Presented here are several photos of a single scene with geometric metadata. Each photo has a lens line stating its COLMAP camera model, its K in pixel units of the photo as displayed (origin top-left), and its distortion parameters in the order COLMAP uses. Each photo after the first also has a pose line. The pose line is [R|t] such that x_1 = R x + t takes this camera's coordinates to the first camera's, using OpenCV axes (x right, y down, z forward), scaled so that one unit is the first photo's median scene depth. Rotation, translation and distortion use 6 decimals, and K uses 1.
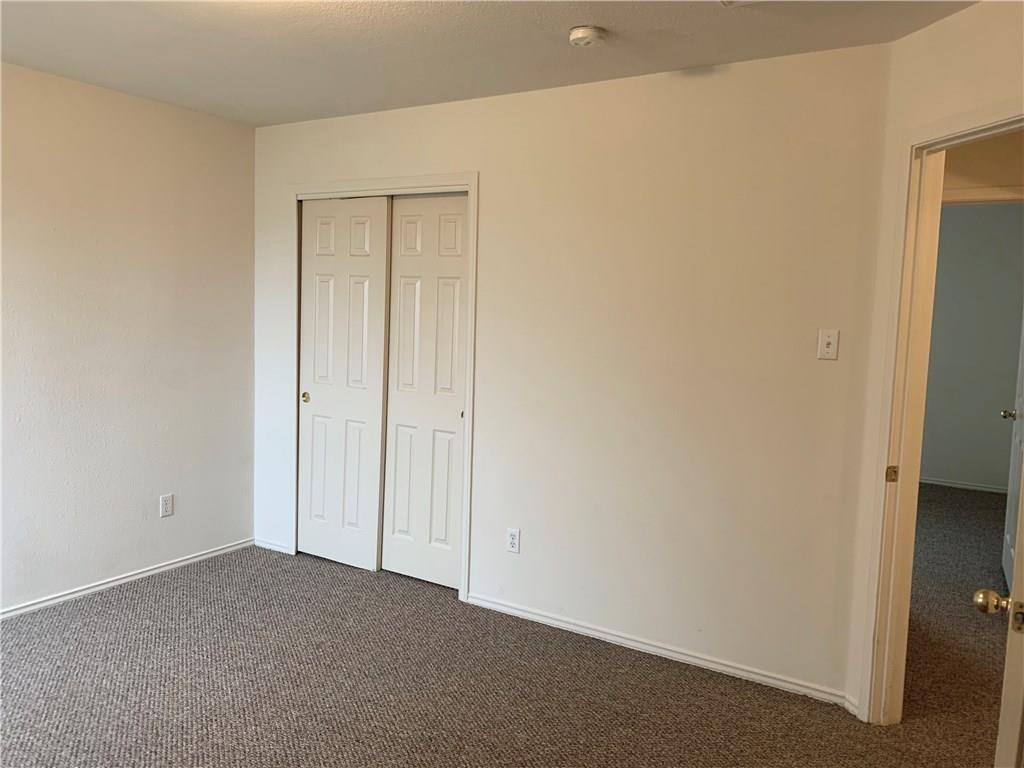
lens RADIAL K [[787.5, 0, 510.5], [0, 787.5, 380.8], [0, 0, 1]] dist [0.009847, -0.011105]
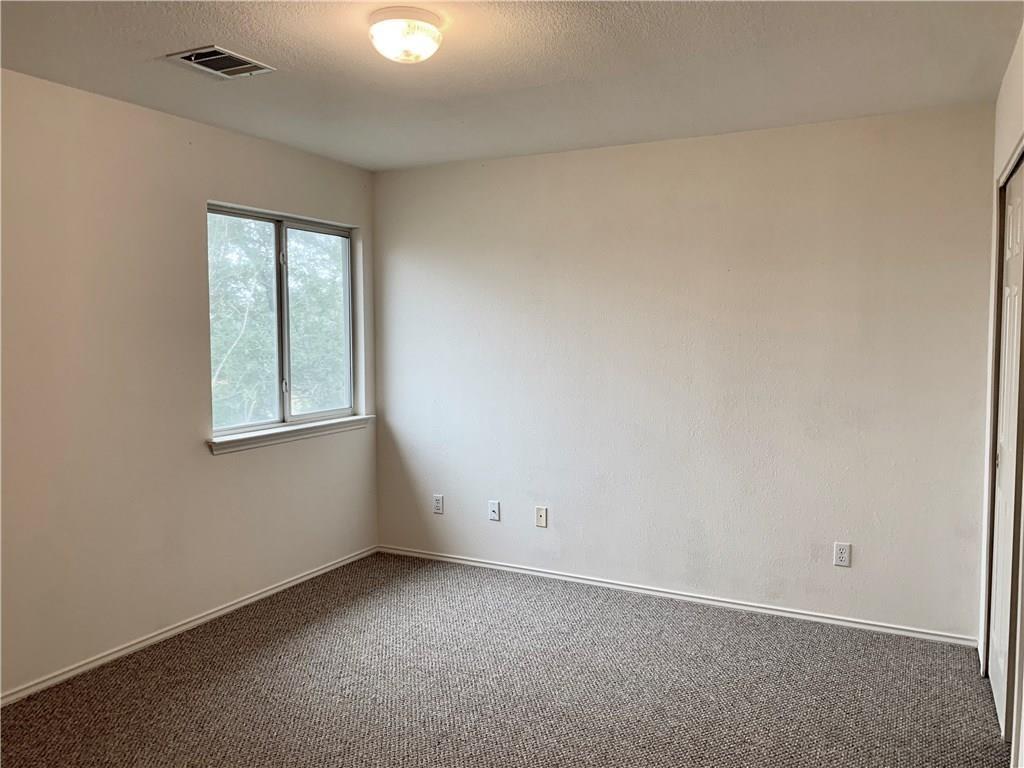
lens RADIAL K [[787.5, 0, 508.5], [0, 787.5, 375.3], [0, 0, 1]] dist [0.009847, -0.011105]
pose [[0.082696, 0.027138, -0.996205, 0.443035], [-0.090432, 0.995709, 0.019618, -0.030971], [0.992463, 0.088466, 0.084795, 0.535728]]
